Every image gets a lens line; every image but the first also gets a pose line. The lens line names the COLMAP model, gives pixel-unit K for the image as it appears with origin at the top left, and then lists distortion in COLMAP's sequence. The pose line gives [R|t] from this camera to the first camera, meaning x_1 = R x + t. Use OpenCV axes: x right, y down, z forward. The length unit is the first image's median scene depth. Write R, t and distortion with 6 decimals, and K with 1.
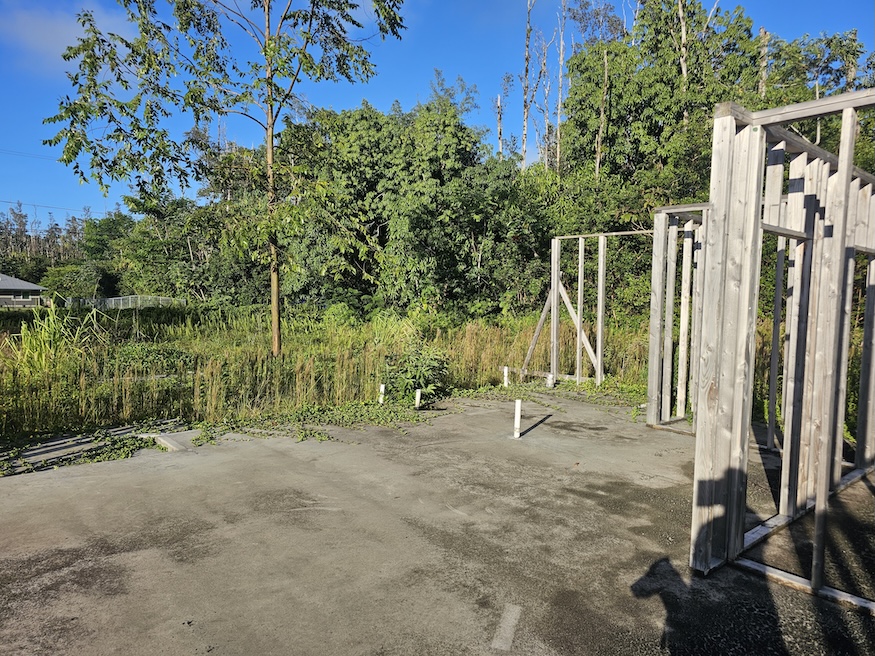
lens RADIAL K [[574.1, 0, 431.7], [0, 574.1, 320.0], [0, 0, 1]] dist [0.050234, -0.046165]
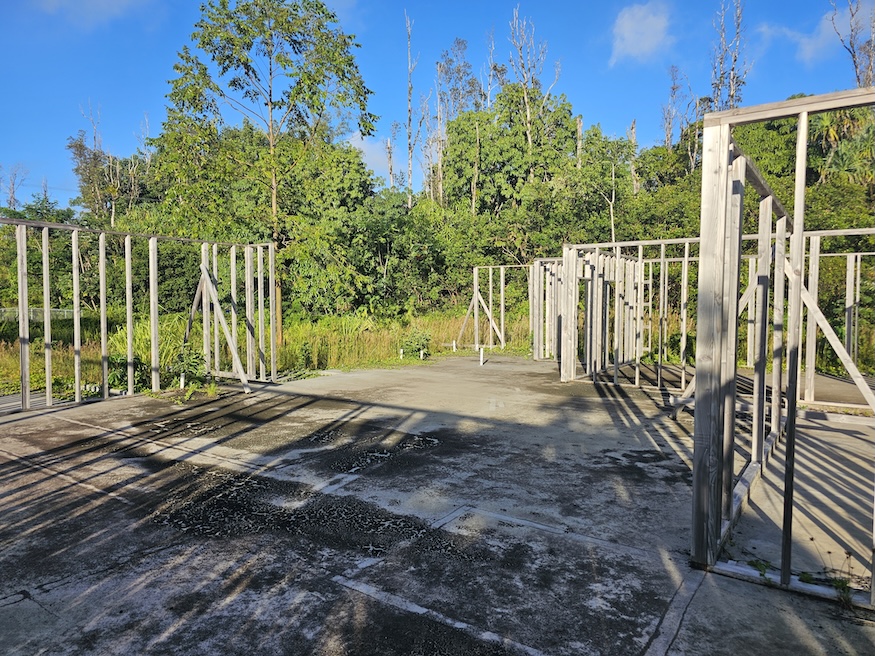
lens RADIAL K [[574.1, 0, 436.8], [0, 574.1, 324.5], [0, 0, 1]] dist [0.050234, -0.046165]
pose [[0.965617, -0.033147, 0.257846, -0.157402], [0.033304, 0.999438, 0.003763, 0.009635], [-0.257825, 0.004954, 0.966179, -0.291552]]
